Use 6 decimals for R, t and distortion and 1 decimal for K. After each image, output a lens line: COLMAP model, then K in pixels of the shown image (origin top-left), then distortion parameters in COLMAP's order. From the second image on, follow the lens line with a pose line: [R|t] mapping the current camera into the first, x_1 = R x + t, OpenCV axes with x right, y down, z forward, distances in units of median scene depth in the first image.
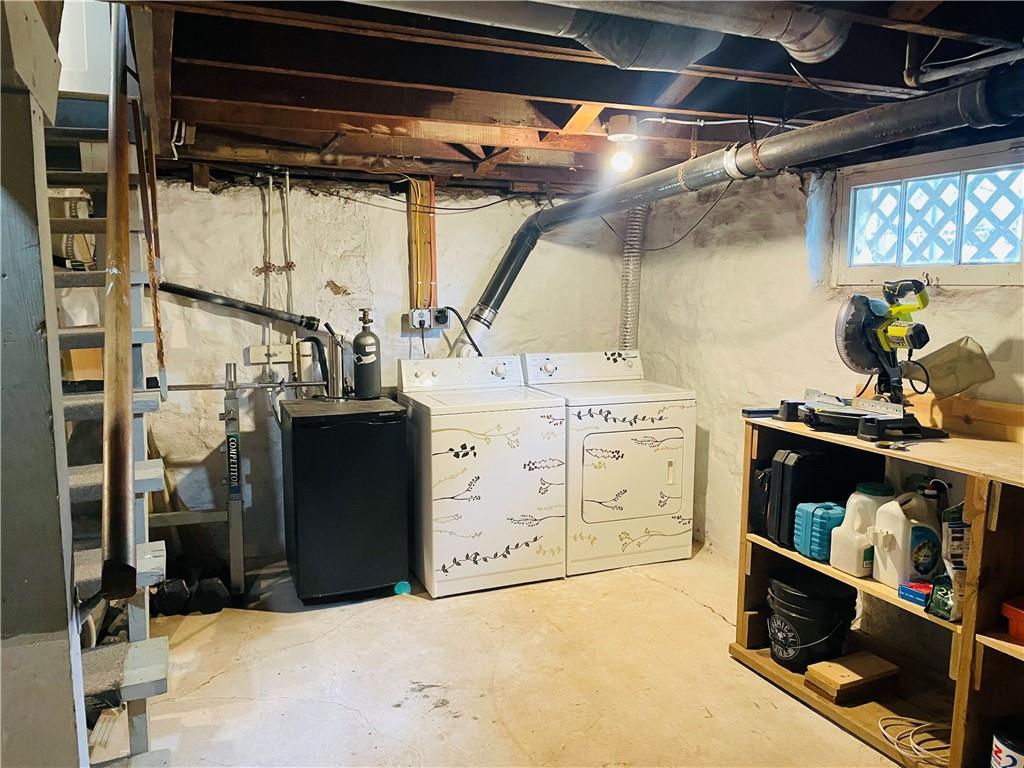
lens RADIAL K [[771.3, 0, 509.0], [0, 771.3, 381.3], [0, 0, 1]] dist [0.060269, -0.075779]
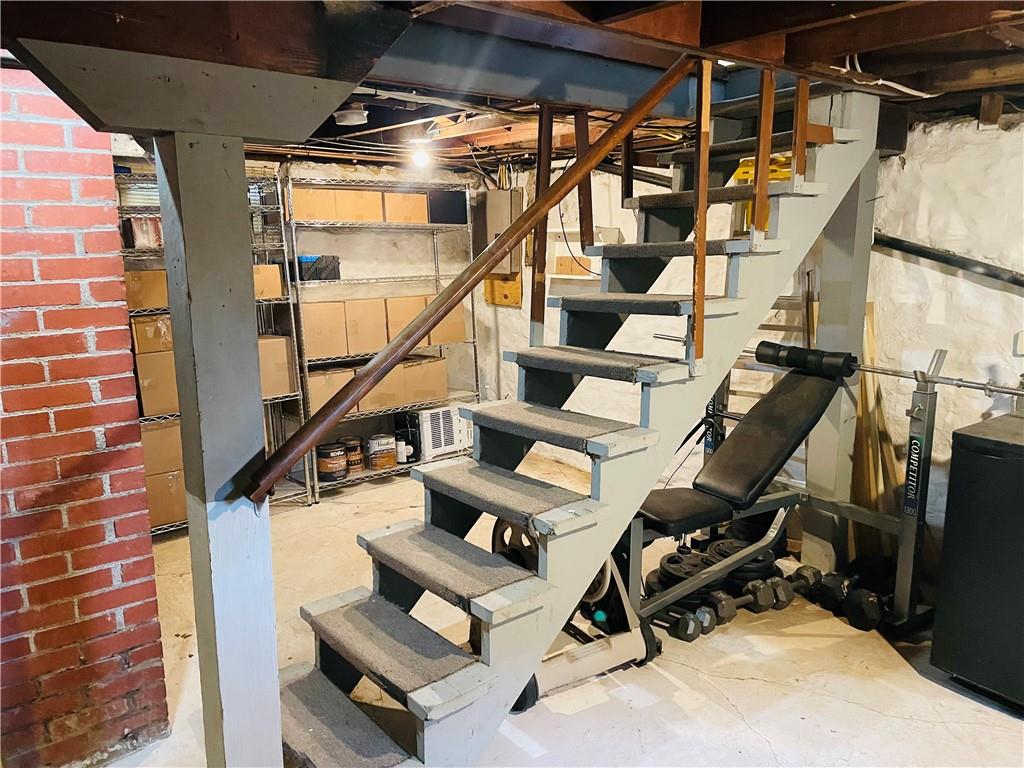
lens RADIAL K [[771.3, 0, 509.6], [0, 771.3, 390.2], [0, 0, 1]] dist [0.060269, -0.075779]
pose [[0.261254, 0.186139, -0.947153, 0.273440], [-0.114257, 0.980296, 0.161136, -0.056960], [0.958484, 0.066122, 0.277374, 0.333398]]
